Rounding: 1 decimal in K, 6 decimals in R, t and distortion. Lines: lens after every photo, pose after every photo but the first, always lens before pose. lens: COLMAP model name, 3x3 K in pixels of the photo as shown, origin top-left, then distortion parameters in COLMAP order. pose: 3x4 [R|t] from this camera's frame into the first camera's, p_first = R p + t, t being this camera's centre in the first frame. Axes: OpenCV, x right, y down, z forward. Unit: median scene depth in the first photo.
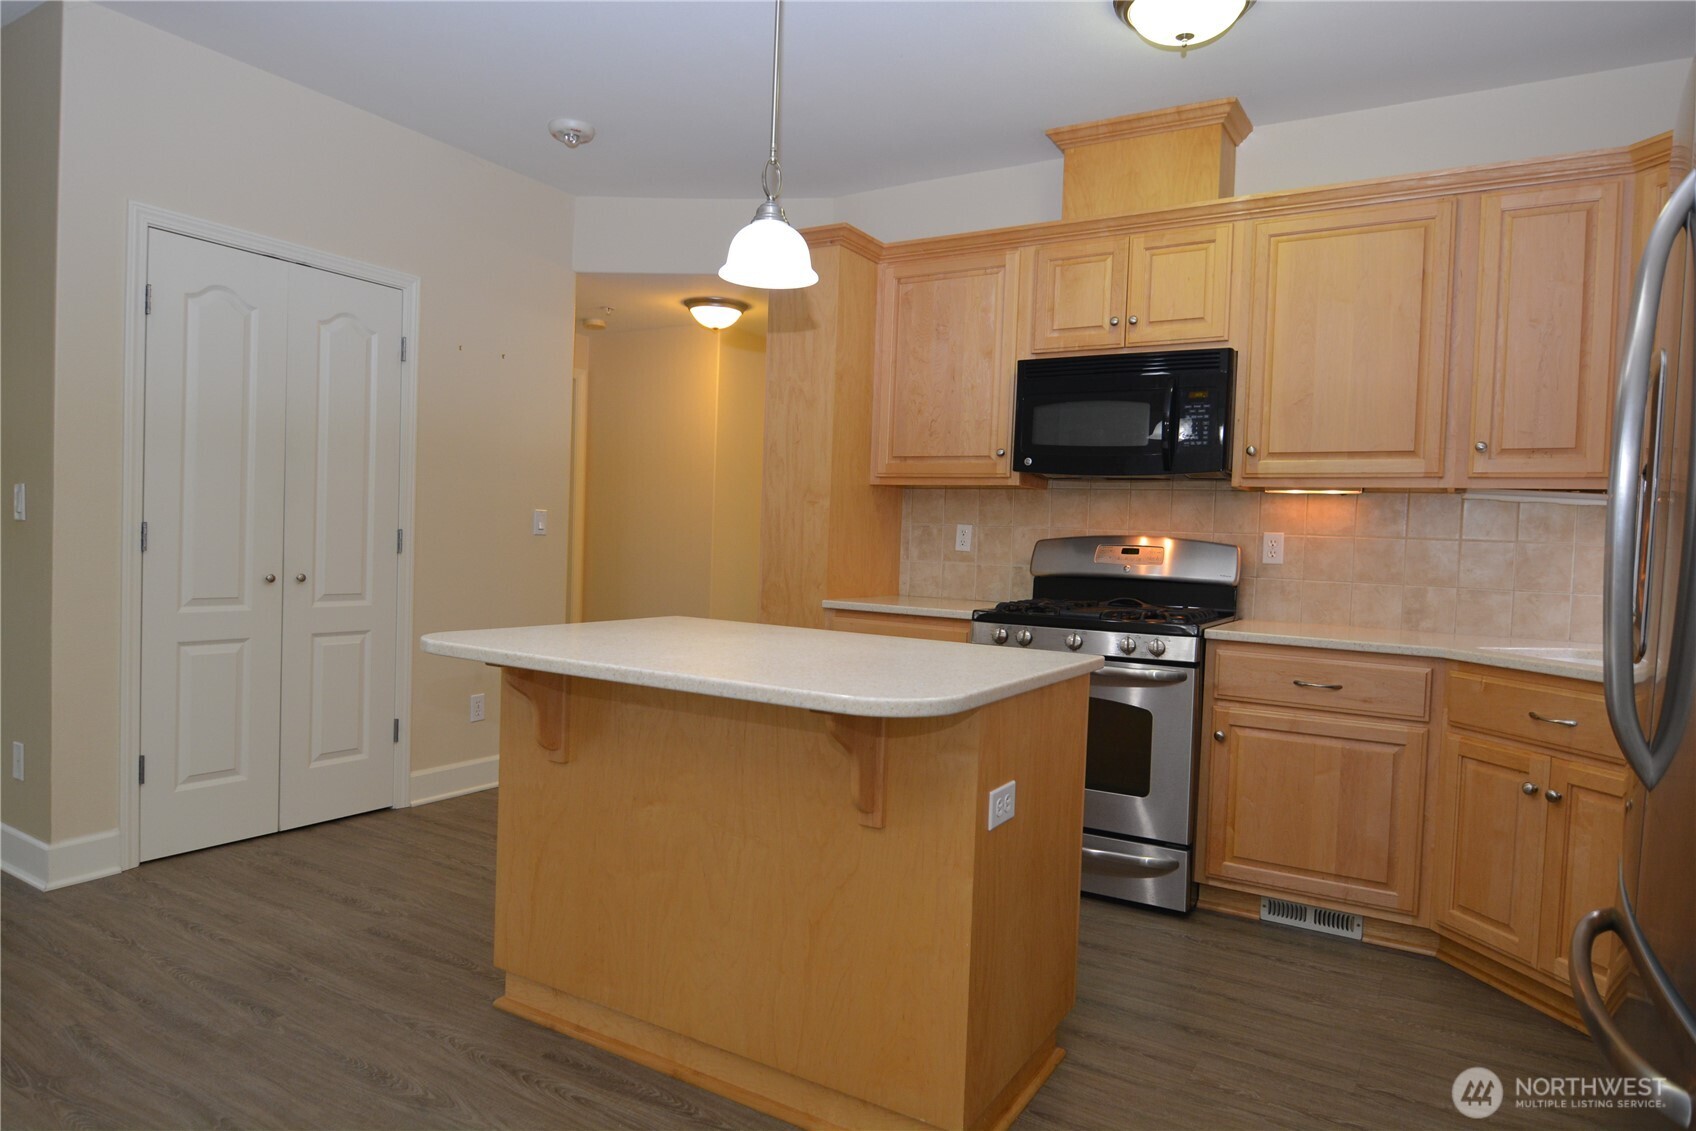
lens RADIAL K [[993.2, 0, 840.0], [0, 993.2, 565.0], [0, 0, 1]] dist [-0.002653, -0.003164]
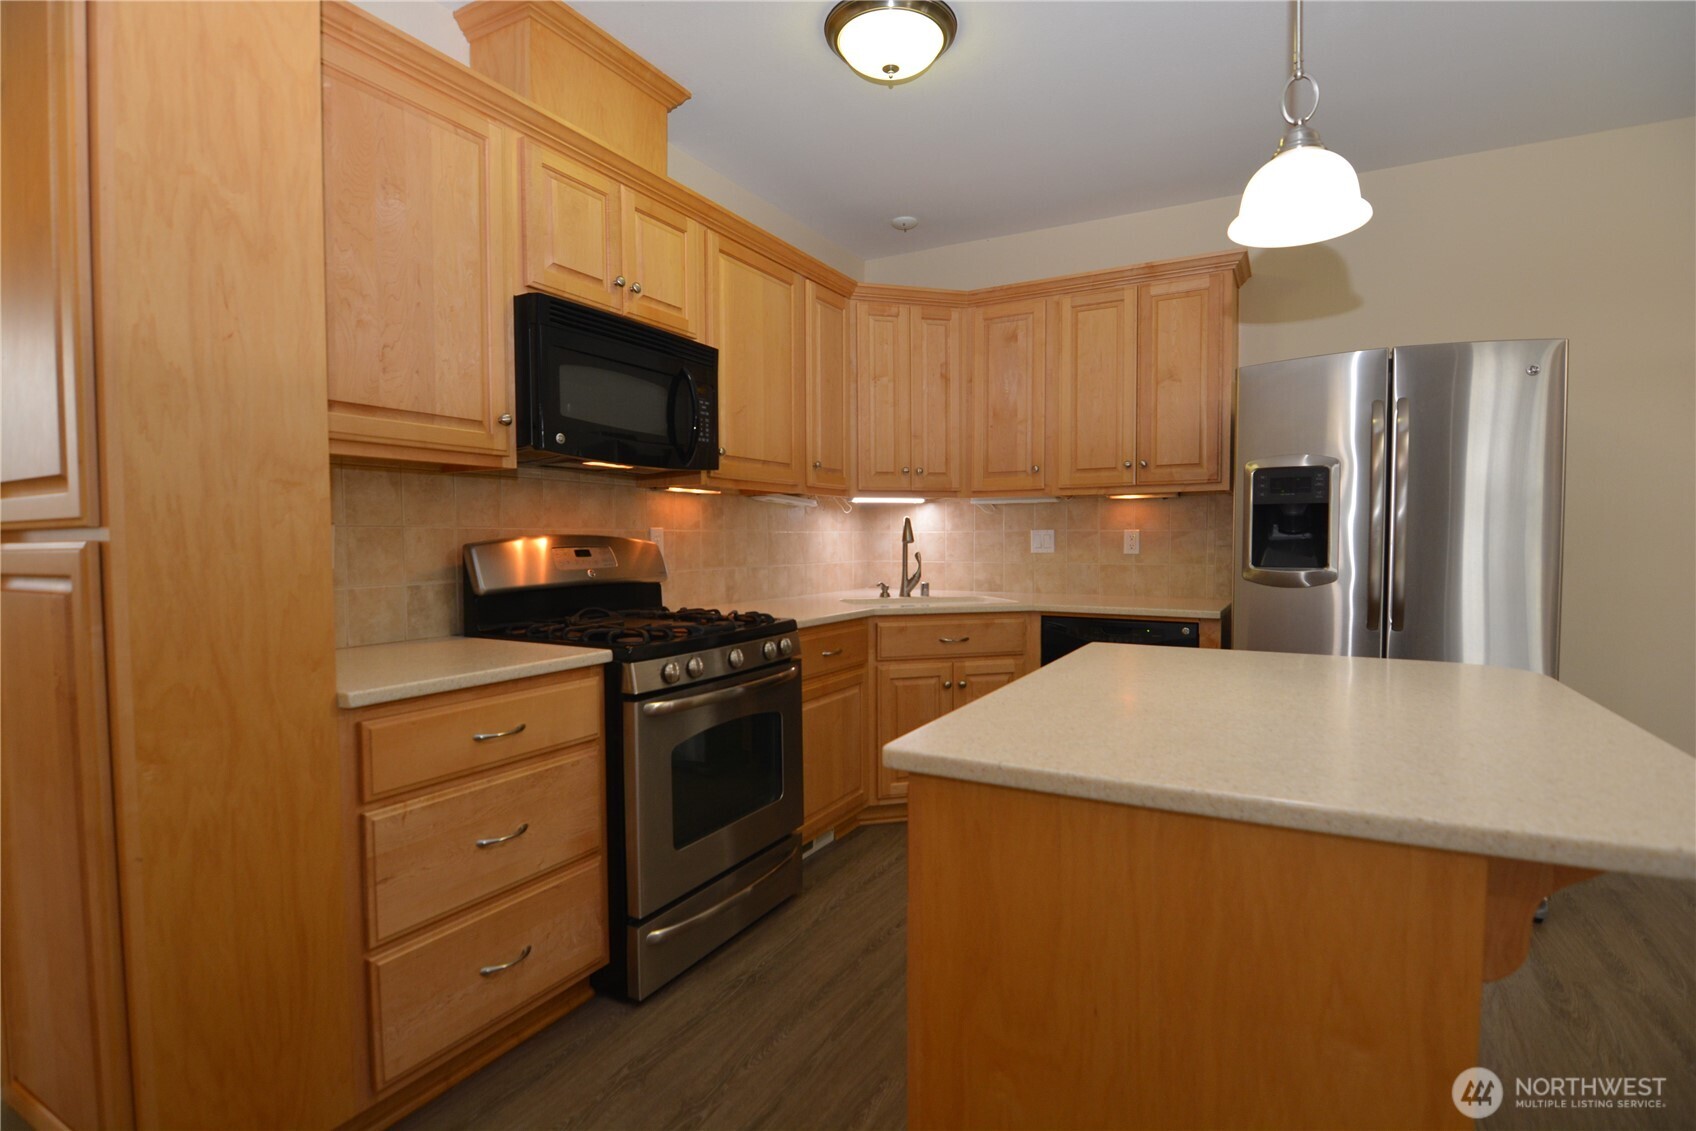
lens RADIAL K [[822.0, 0, 838.3], [0, 822.0, 571.6], [0, 0, 1]] dist [-0.015886, -0.001655]
pose [[-0.019259, -0.077849, 0.996779, -0.429979], [0.031996, 0.996405, 0.078438, -0.047926], [-0.999302, 0.033404, -0.016699, 0.817205]]
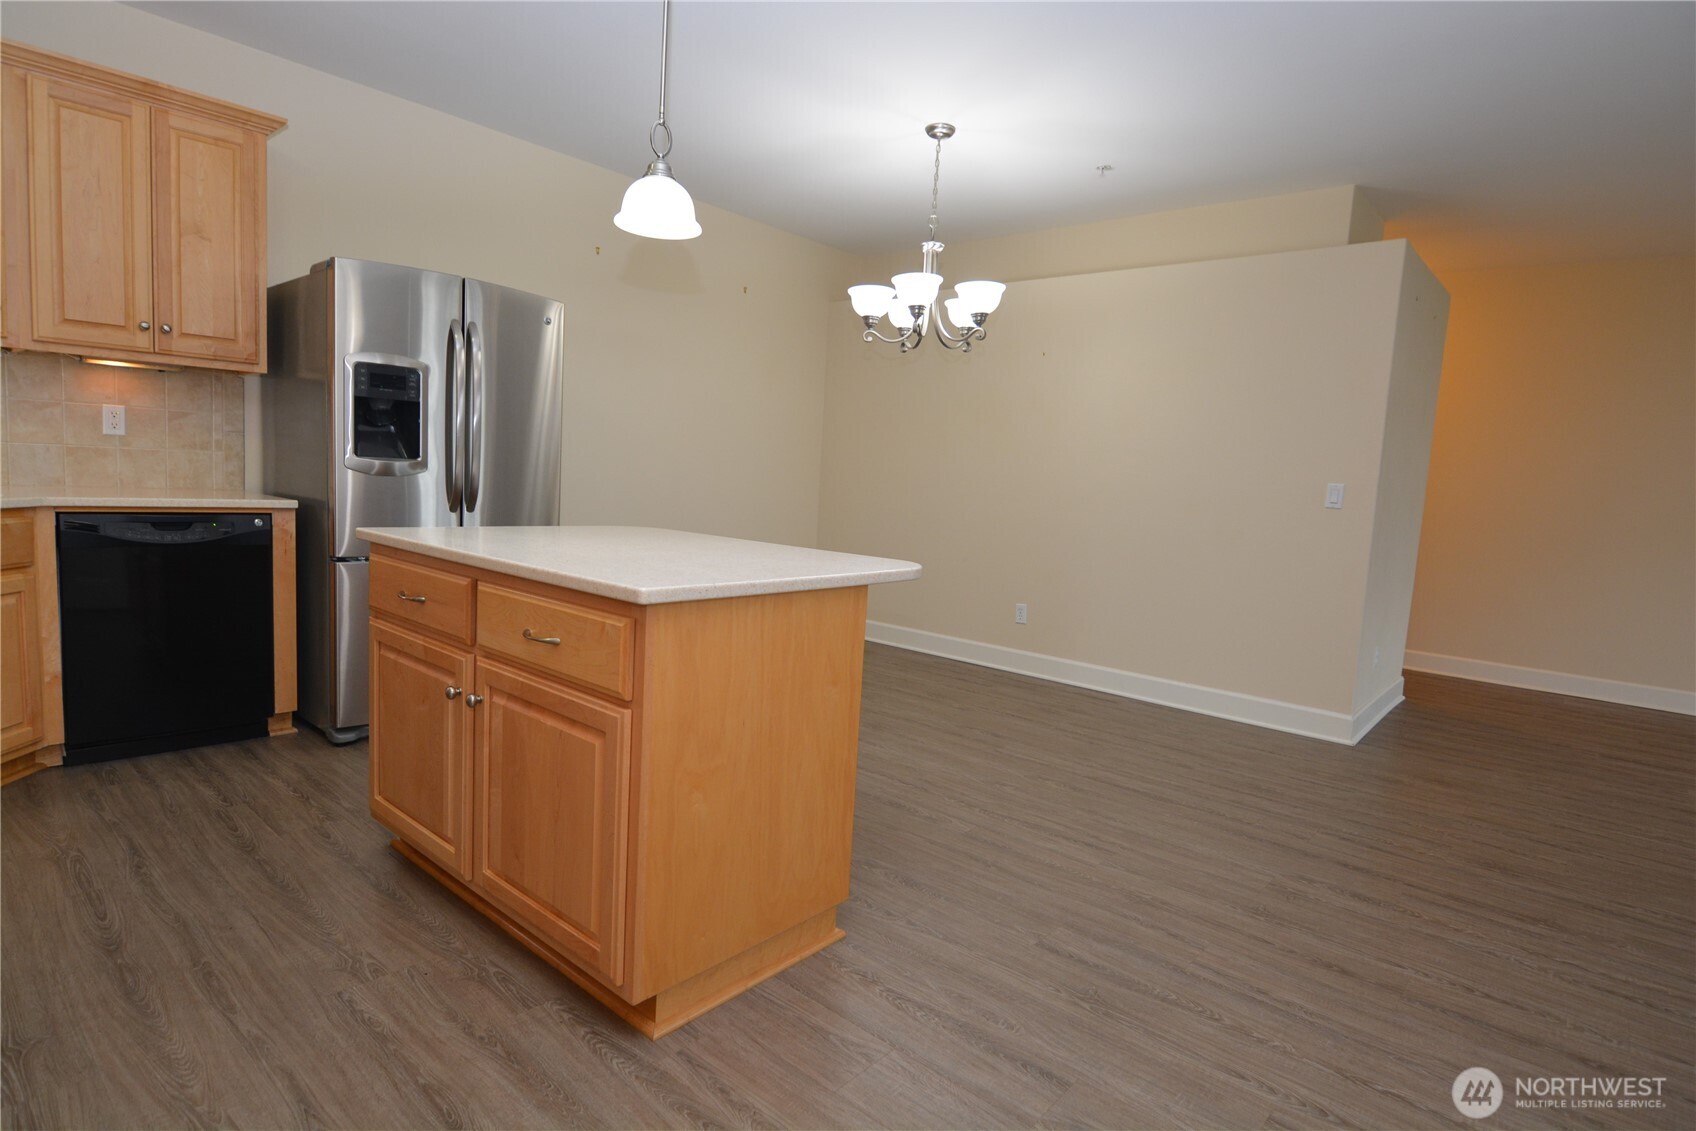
lens RADIAL K [[910.3, 0, 824.1], [0, 910.3, 571.9], [0, 0, 1]] dist [-0.005710, -0.005483]
pose [[-0.975562, -0.116312, 0.186415, -0.297861], [-0.089262, 0.985031, 0.147464, -0.040079], [-0.200776, 0.127221, -0.971341, 1.212731]]
